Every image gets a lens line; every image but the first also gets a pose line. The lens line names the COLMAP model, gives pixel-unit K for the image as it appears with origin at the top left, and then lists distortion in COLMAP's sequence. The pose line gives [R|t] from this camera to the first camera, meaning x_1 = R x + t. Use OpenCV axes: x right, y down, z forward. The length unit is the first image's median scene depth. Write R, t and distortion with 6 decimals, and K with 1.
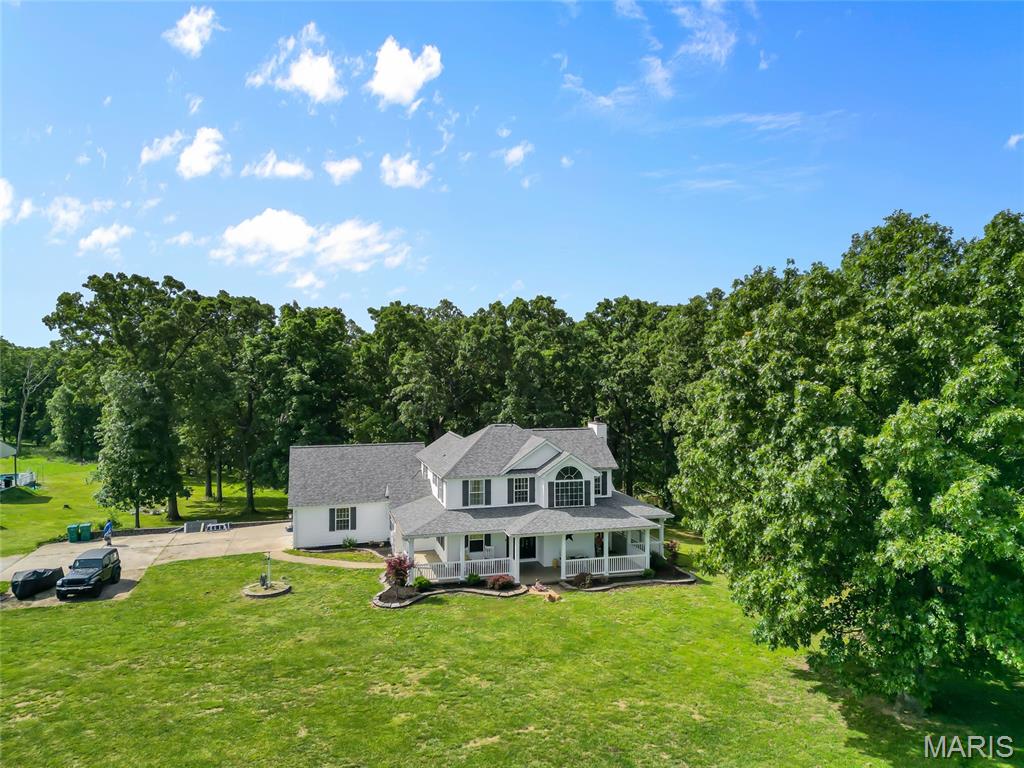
lens RADIAL K [[714.1, 0, 516.2], [0, 714.1, 379.8], [0, 0, 1]] dist [0.103913, -0.114809]
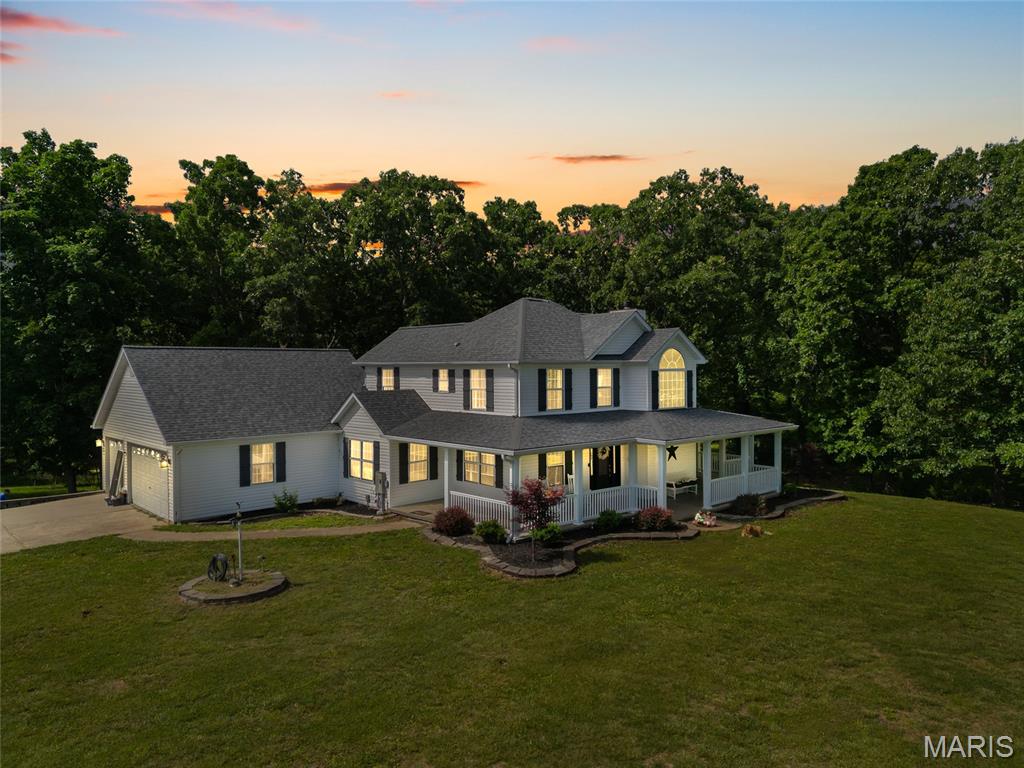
lens RADIAL K [[714.1, 0, 516.2], [0, 714.1, 379.8], [0, 0, 1]] dist [0.103913, -0.114809]
pose [[0.896356, -0.016686, 0.443020, -0.392630], [0.015452, 0.999860, 0.006397, 0.160103], [-0.443065, 0.001112, 0.896489, 0.514122]]
